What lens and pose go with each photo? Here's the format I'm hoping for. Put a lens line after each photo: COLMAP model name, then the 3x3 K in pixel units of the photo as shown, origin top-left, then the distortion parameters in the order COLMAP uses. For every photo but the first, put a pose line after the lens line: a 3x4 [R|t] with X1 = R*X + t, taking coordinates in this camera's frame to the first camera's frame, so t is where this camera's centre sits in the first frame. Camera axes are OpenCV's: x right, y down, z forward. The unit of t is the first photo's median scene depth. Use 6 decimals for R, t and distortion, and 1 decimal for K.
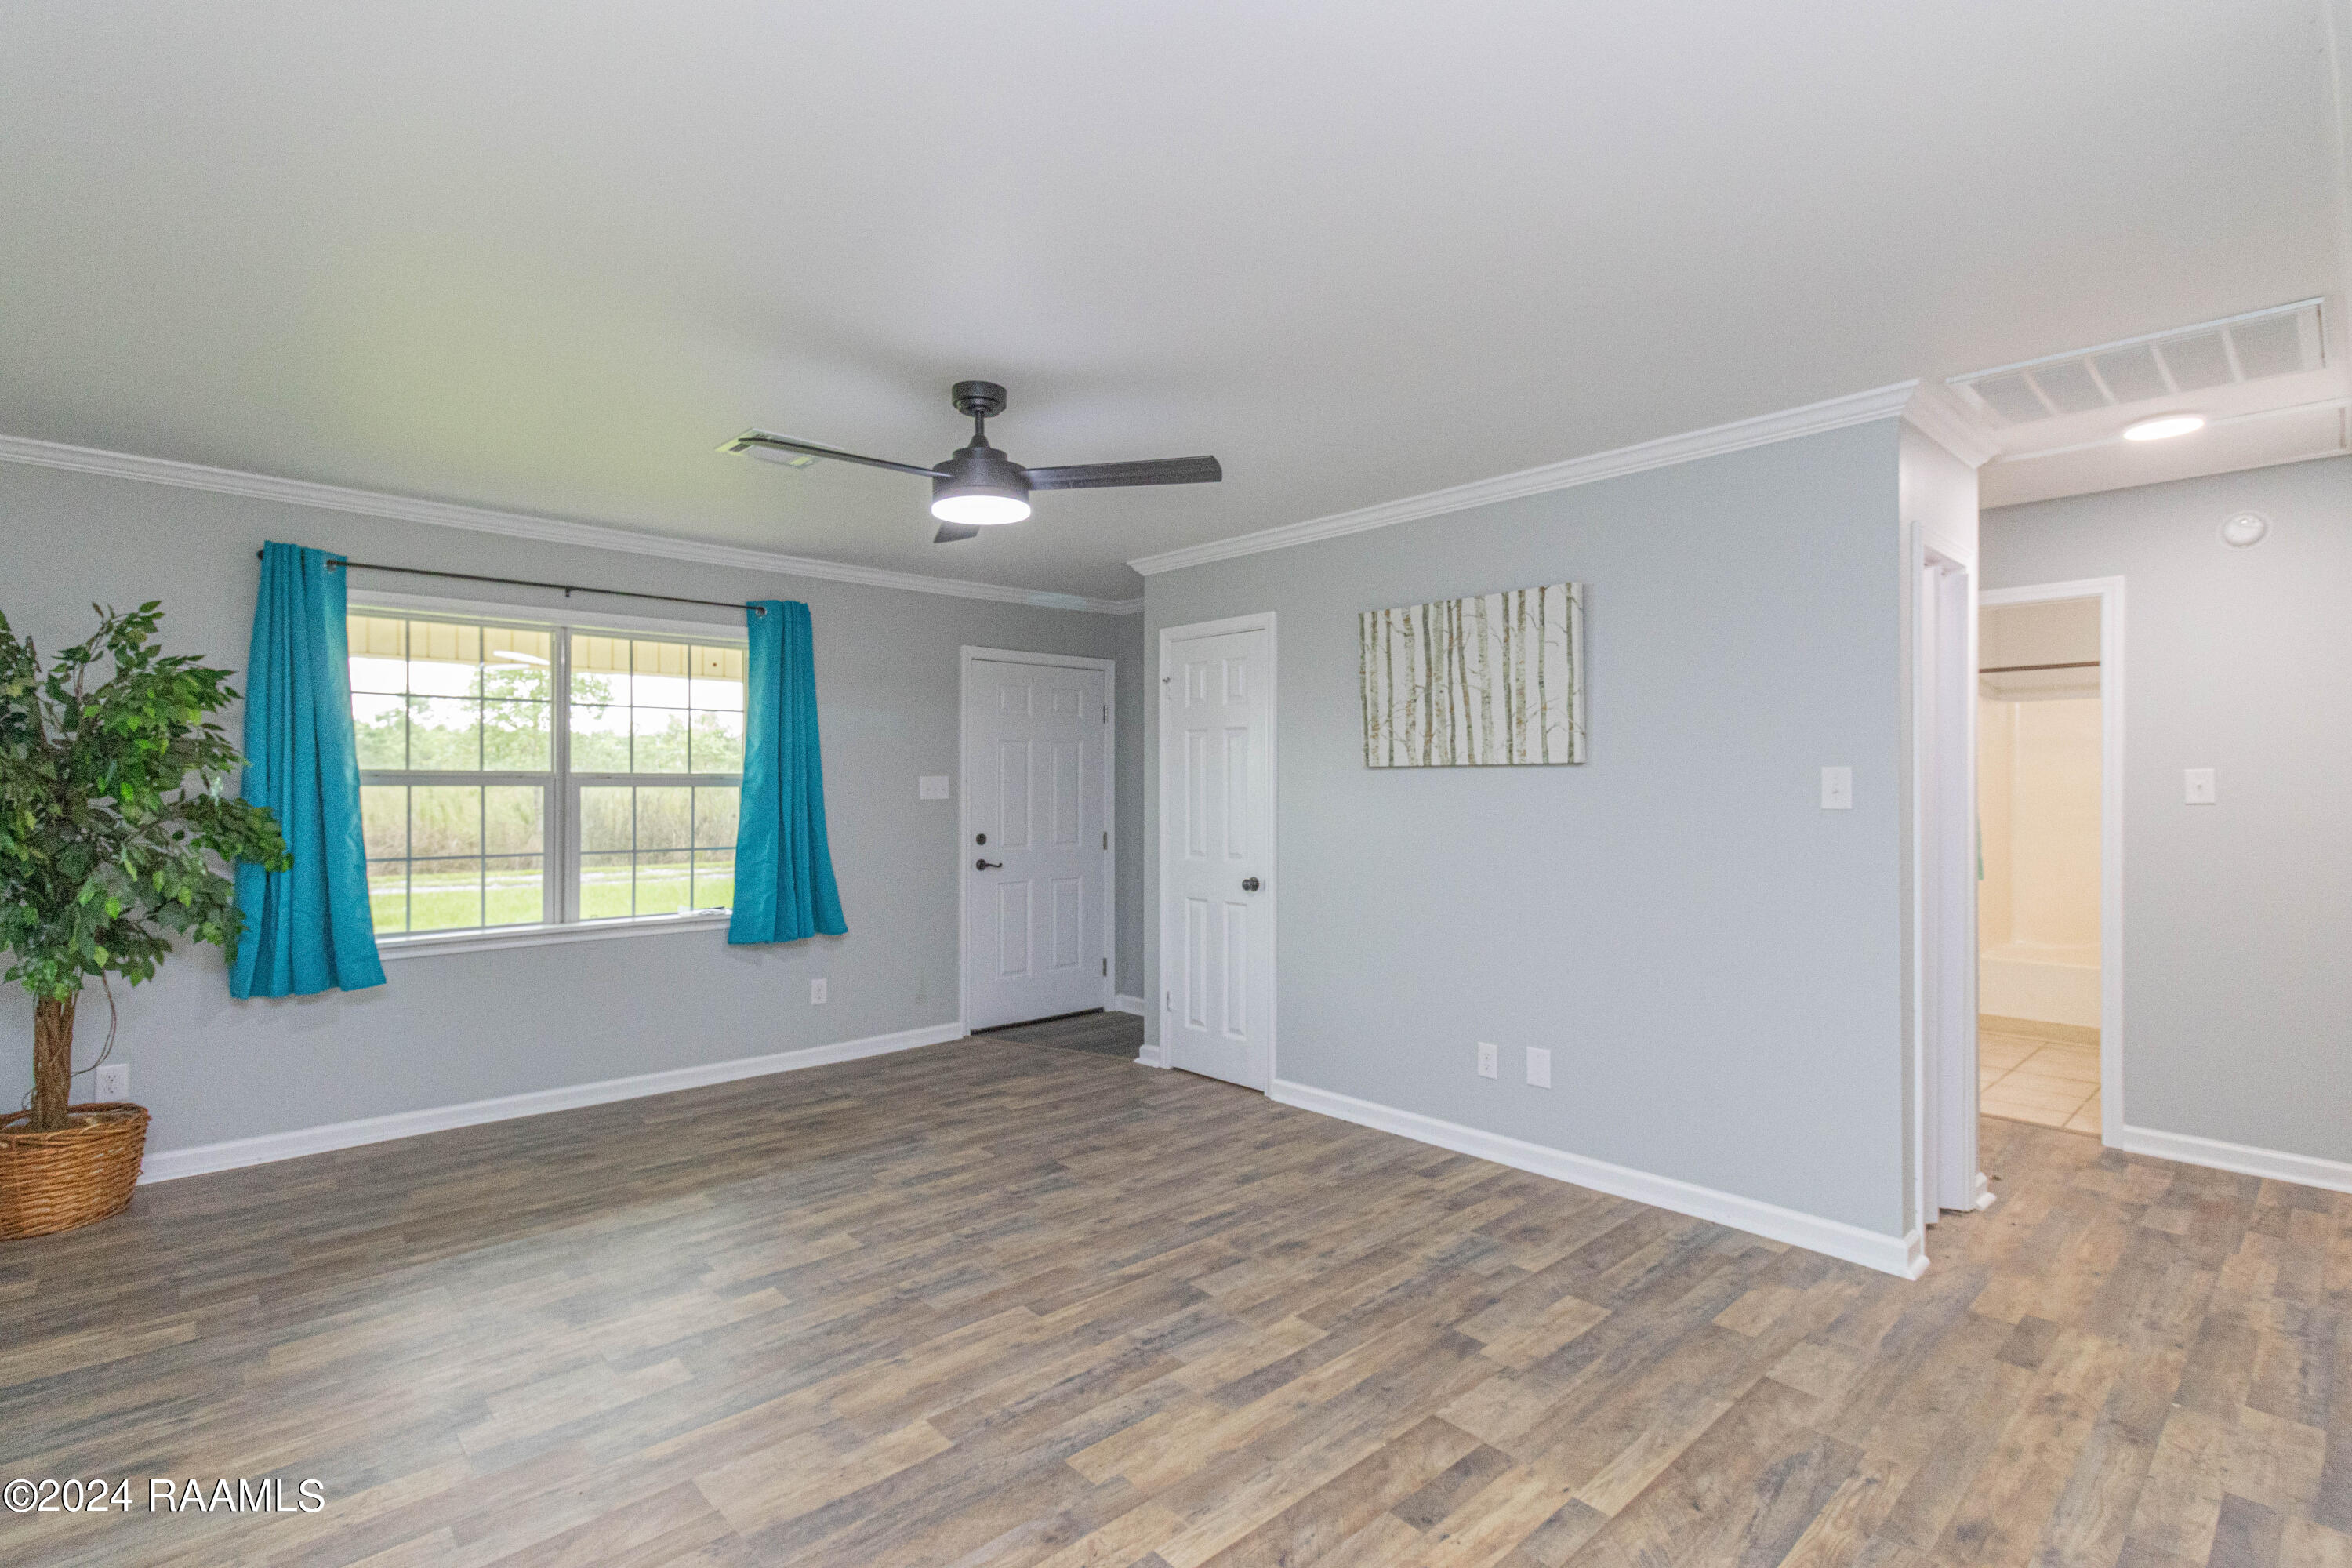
lens RADIAL K [[1109.0, 0, 1143.6], [0, 1109.0, 794.1], [0, 0, 1]] dist [0.009009, -0.001862]
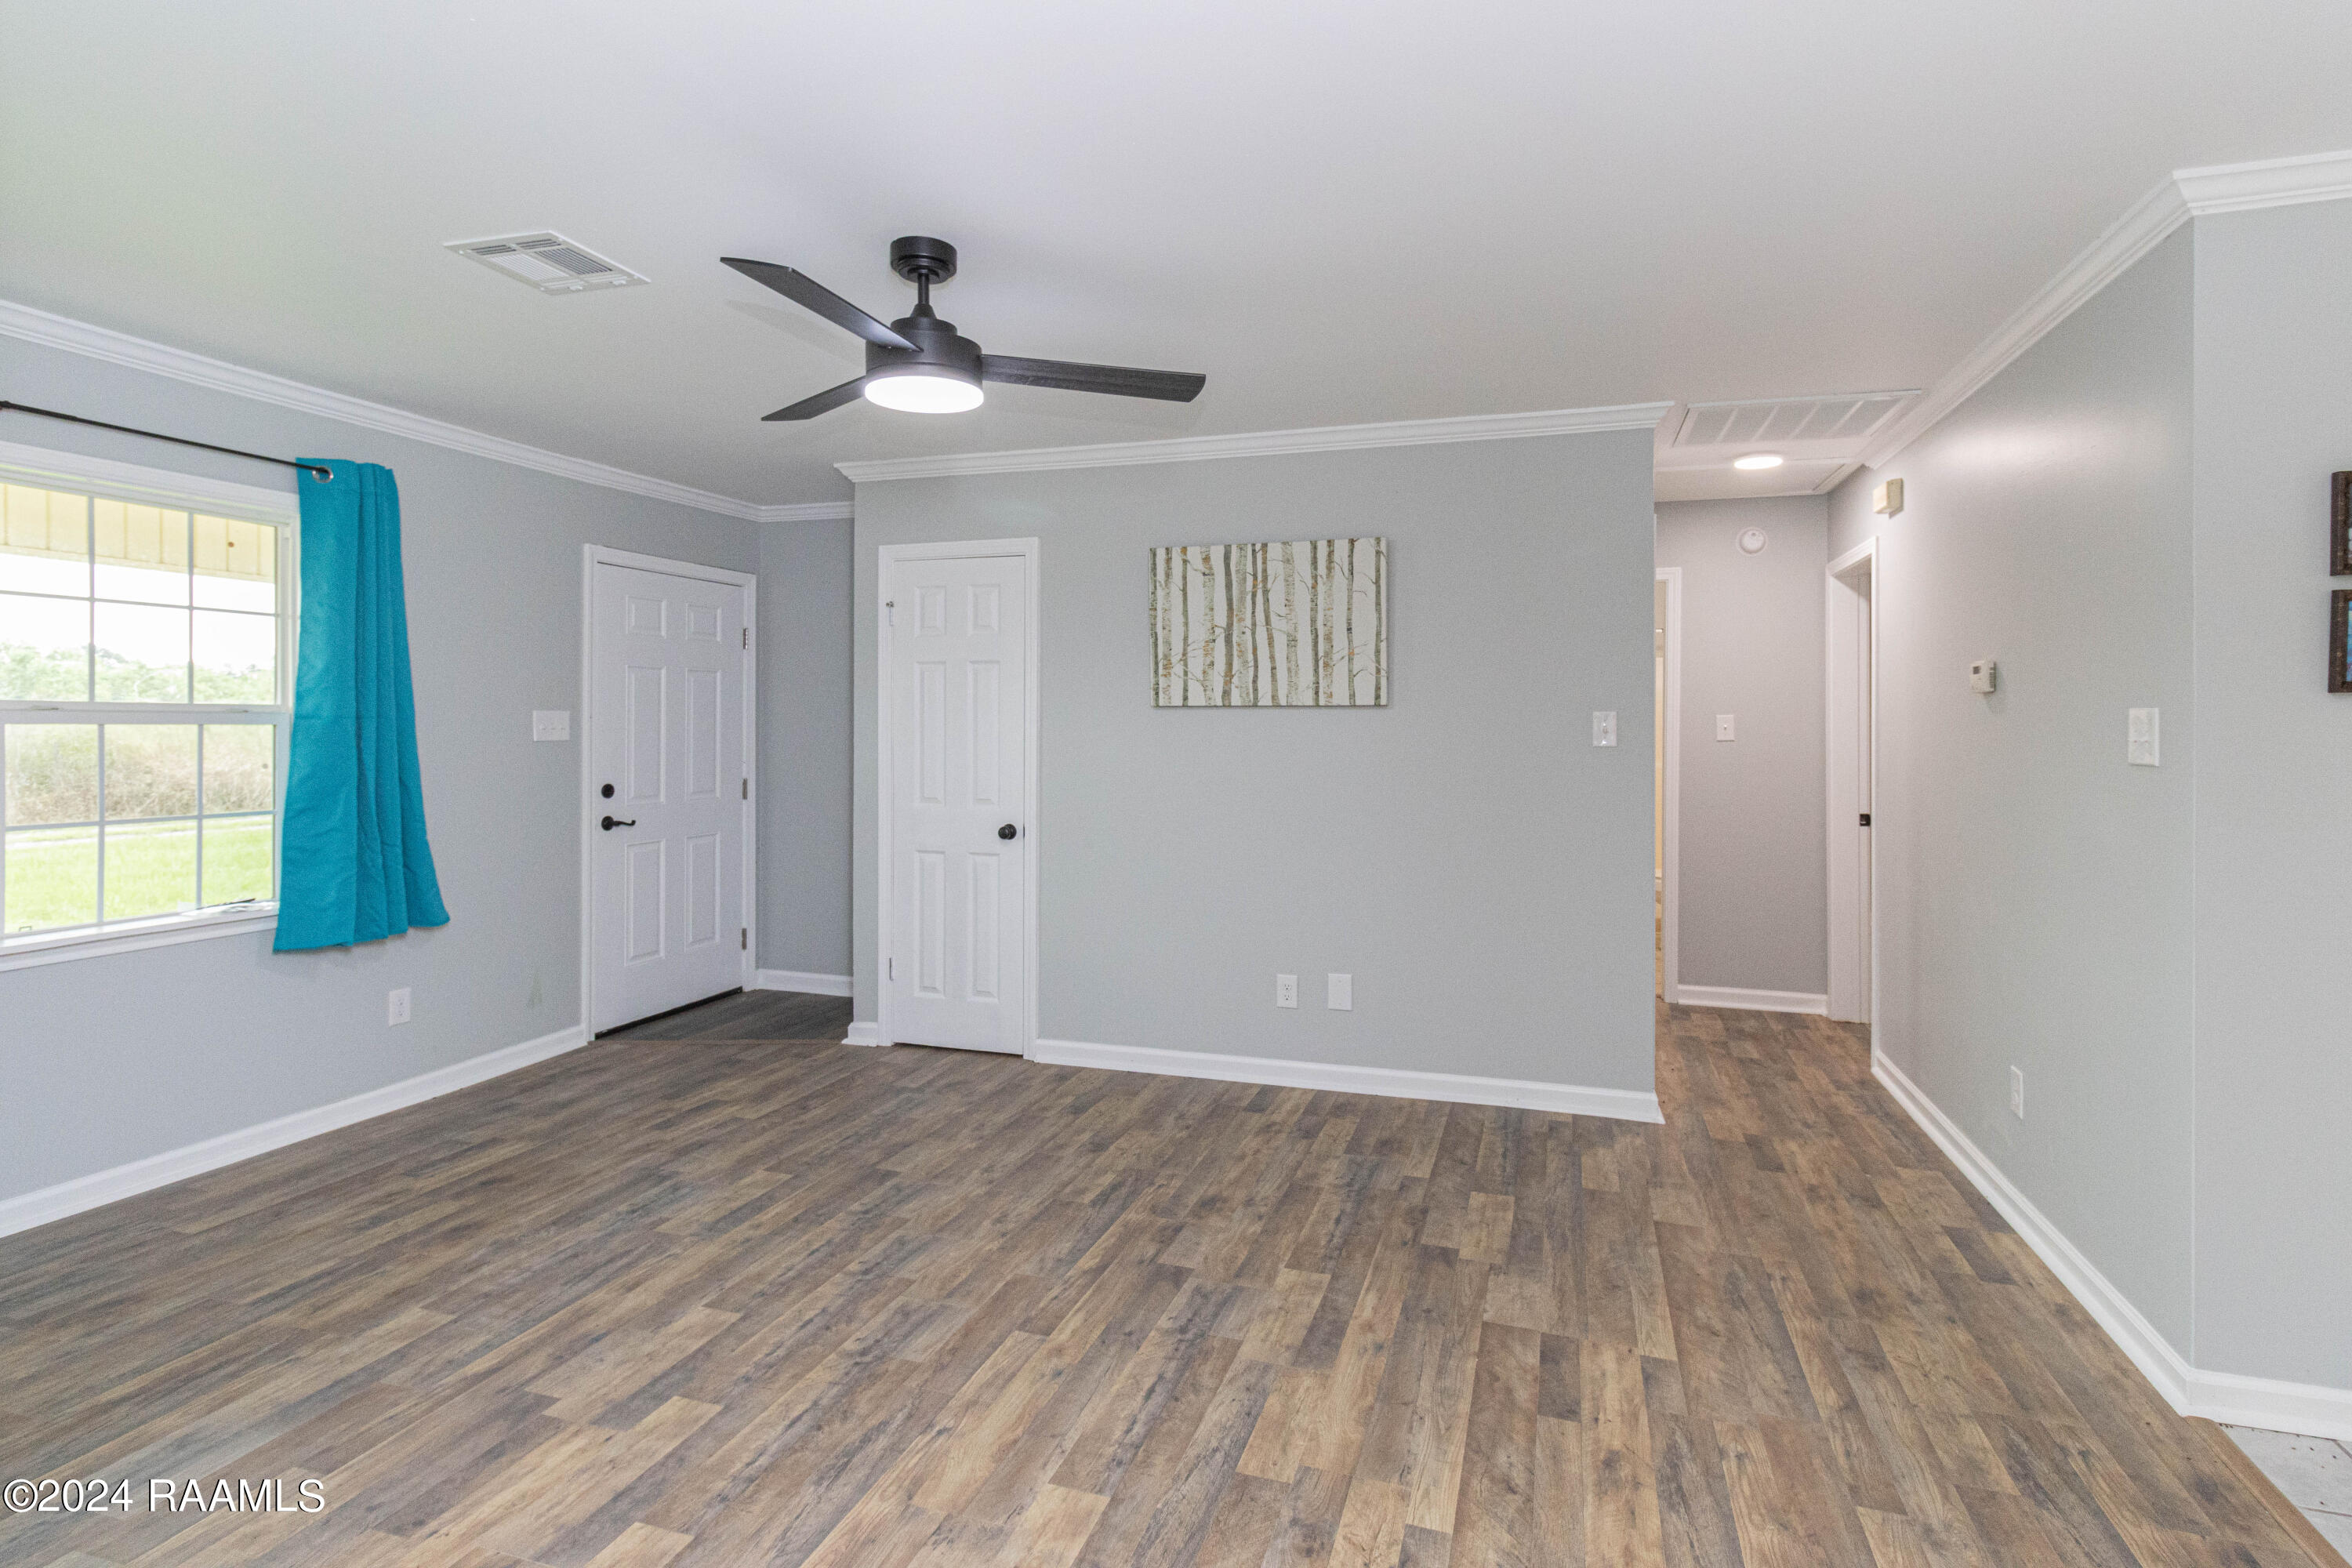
lens RADIAL K [[1165.7, 0, 1183.3], [0, 1165.7, 743.1], [0, 0, 1]] dist [-0.004886, 0.004271]
pose [[0.861279, -0.006179, 0.508094, -0.342203], [0.000262, 0.999931, 0.011717, -0.004952], [-0.508132, -0.009959, 0.861222, 0.120396]]
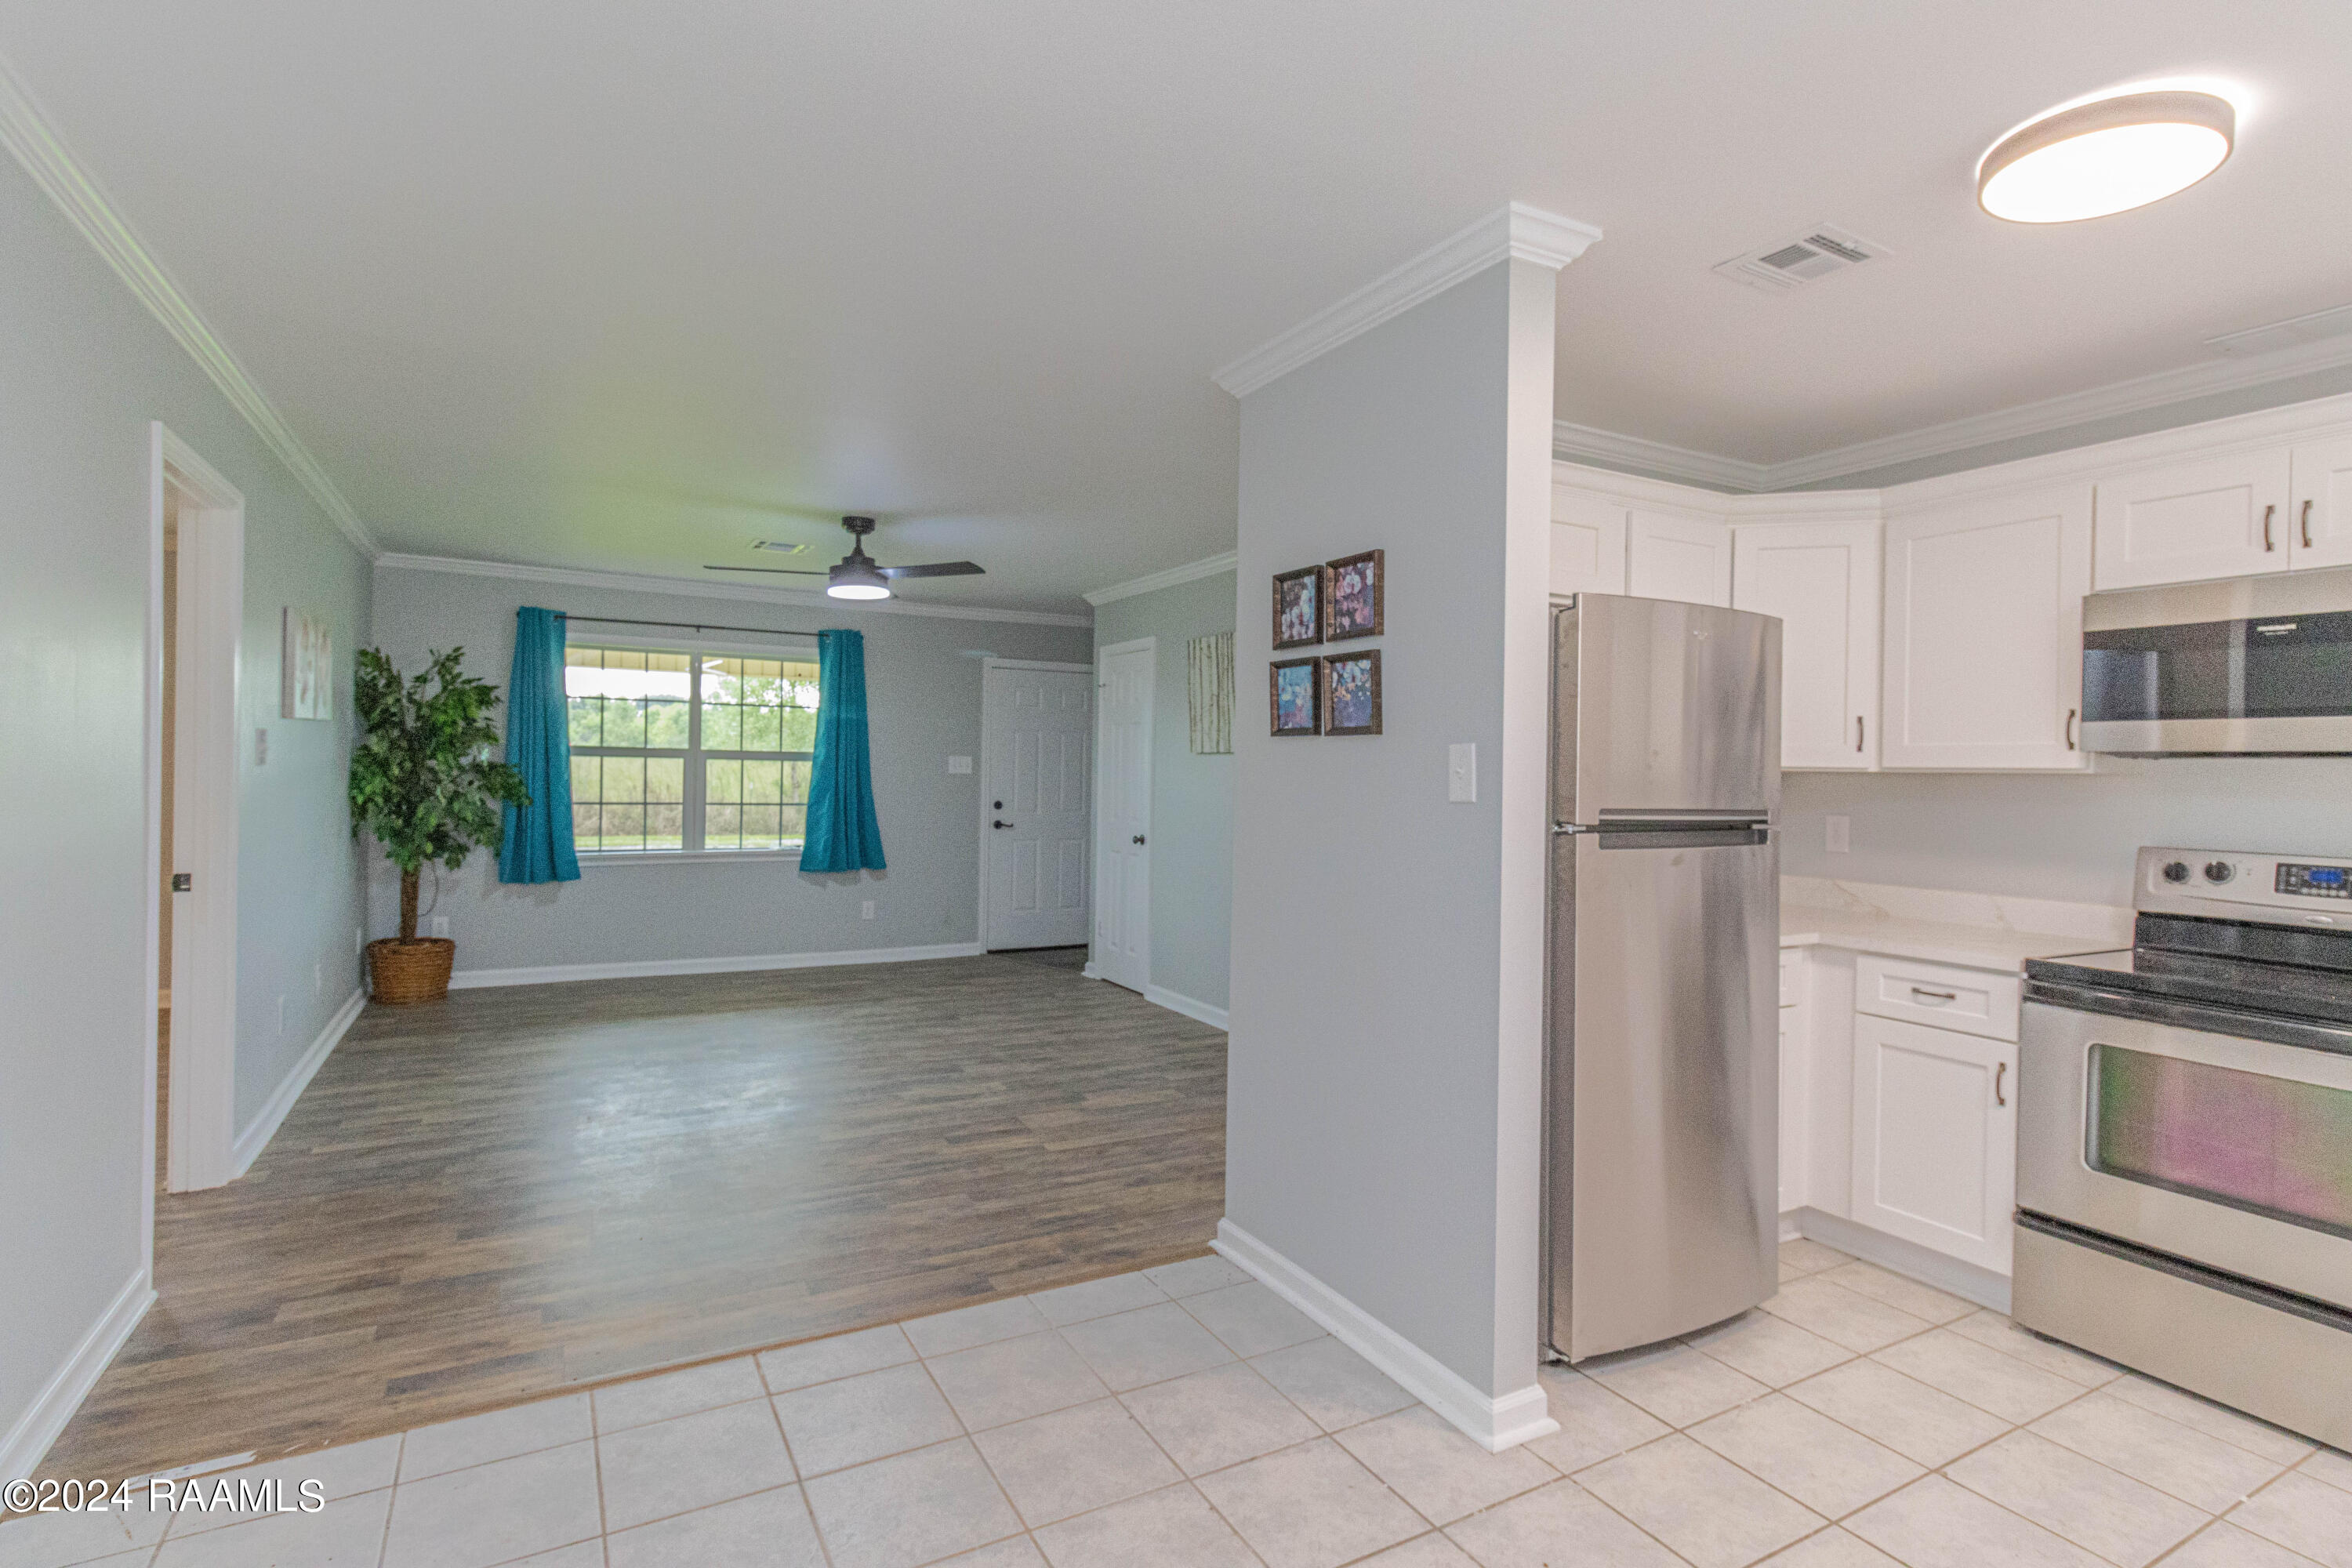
lens RADIAL K [[1165.7, 0, 1127.9], [0, 1165.7, 785.6], [0, 0, 1]] dist [-0.004886, 0.004271]
pose [[0.967696, 0.020198, -0.251309, 0.554853], [-0.018849, 0.999792, 0.007771, 0.007314], [0.251414, -0.002783, 0.967876, -0.469535]]
